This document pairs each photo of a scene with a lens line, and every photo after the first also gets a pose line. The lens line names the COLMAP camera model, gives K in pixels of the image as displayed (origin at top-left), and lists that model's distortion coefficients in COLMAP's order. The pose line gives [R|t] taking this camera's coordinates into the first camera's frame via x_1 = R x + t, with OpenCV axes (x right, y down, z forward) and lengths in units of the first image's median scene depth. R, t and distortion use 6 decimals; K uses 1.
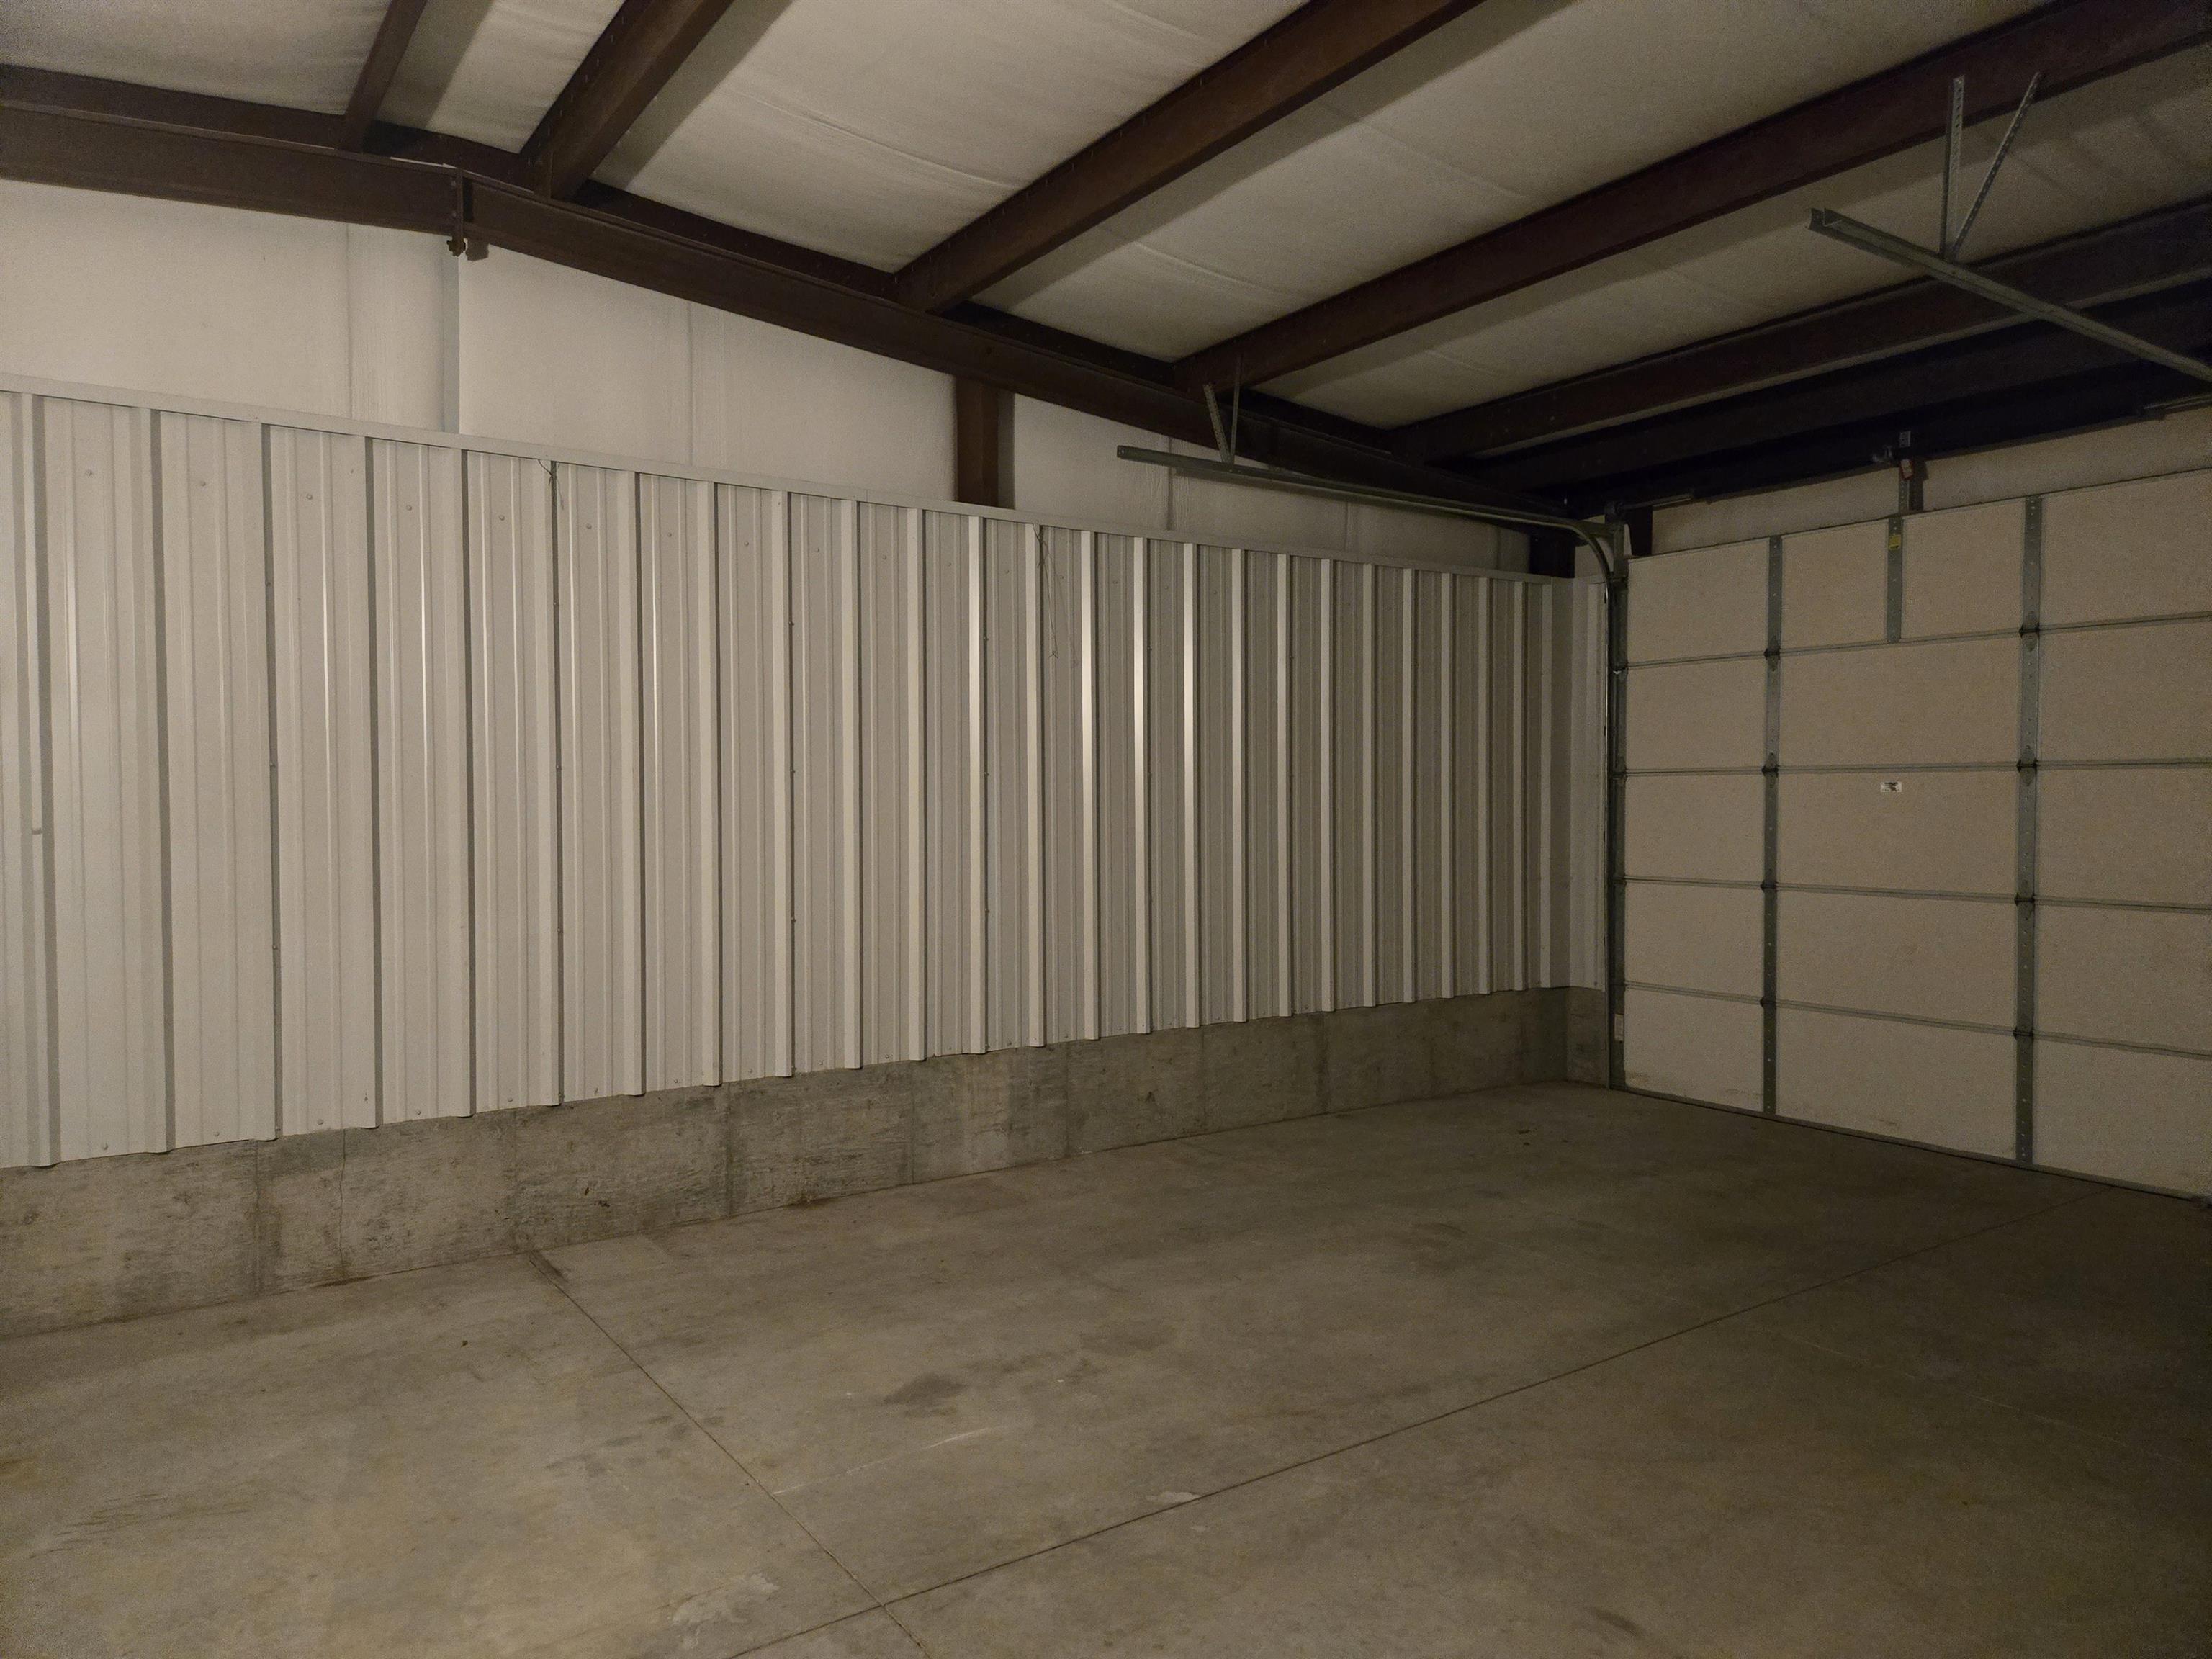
lens RADIAL K [[1469.0, 0, 1110.4], [0, 1469.0, 844.4], [0, 0, 1]] dist [0.077020, -0.071094]
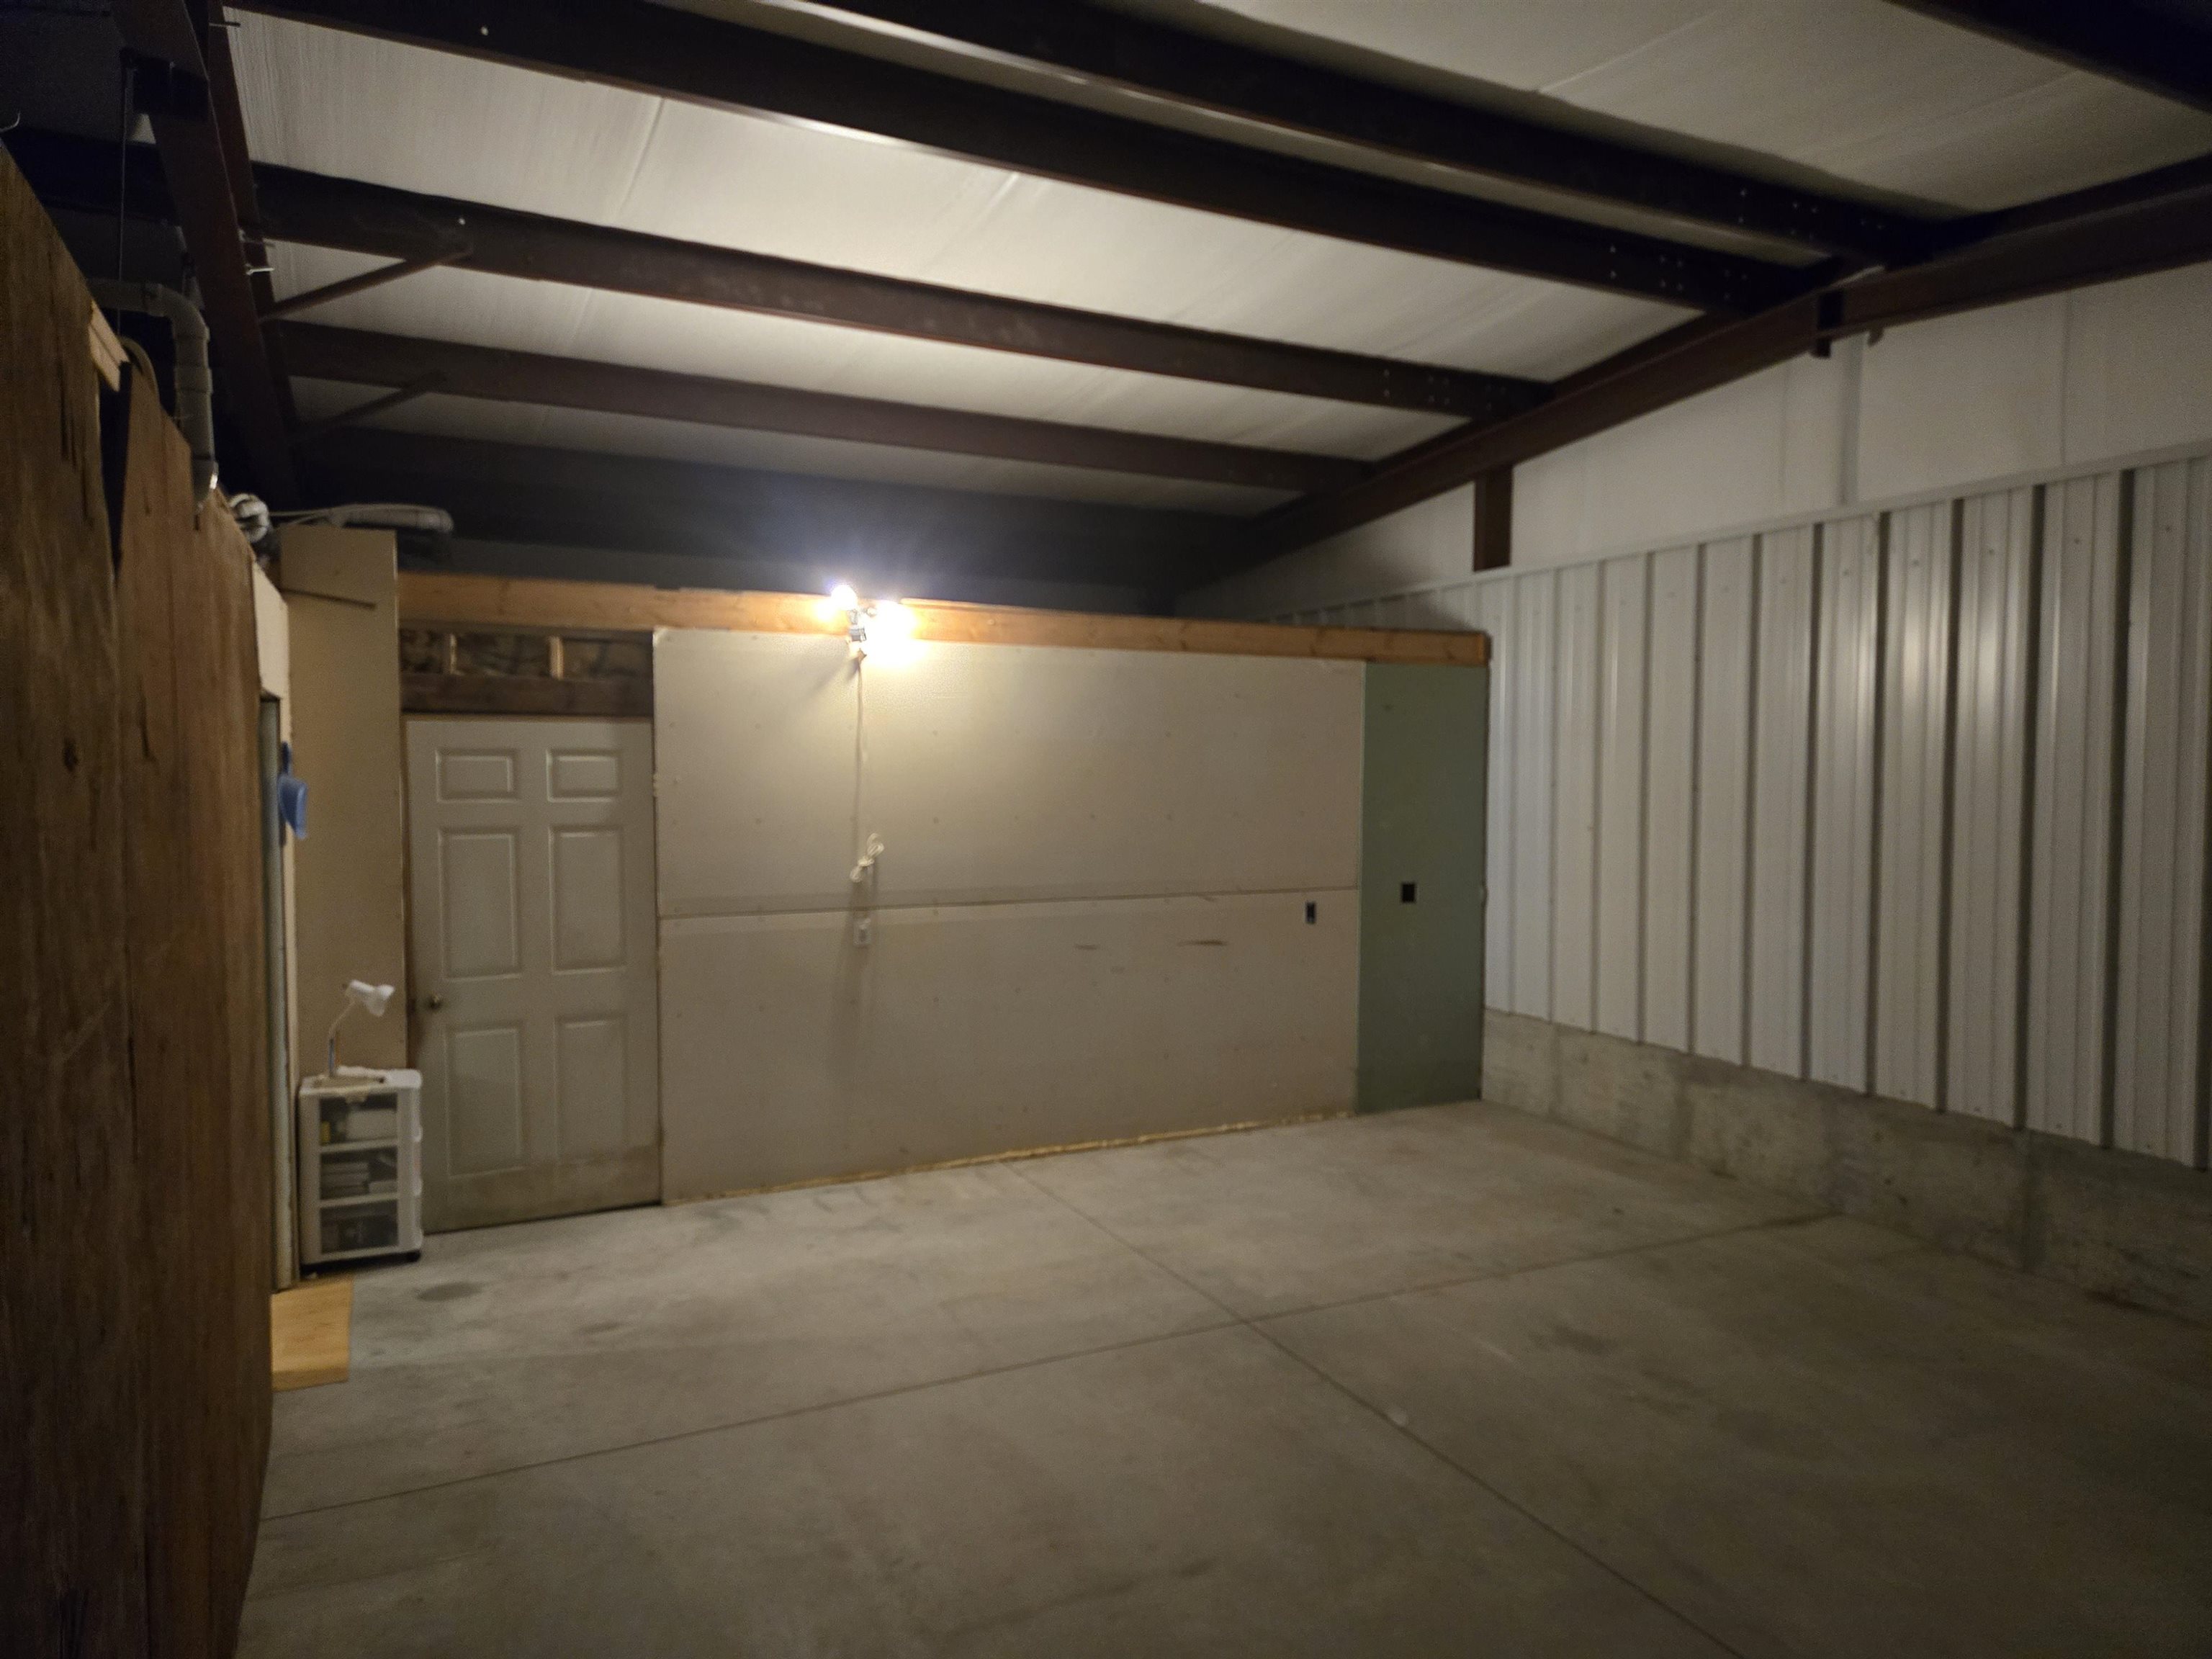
lens RADIAL K [[1469.0, 0, 1110.4], [0, 1469.0, 844.4], [0, 0, 1]] dist [0.077020, -0.071094]
pose [[-0.160780, 0.053141, -0.985559, 0.858558], [-0.035022, 0.997614, 0.059504, -0.061379], [0.986369, 0.044083, -0.158535, 0.647171]]
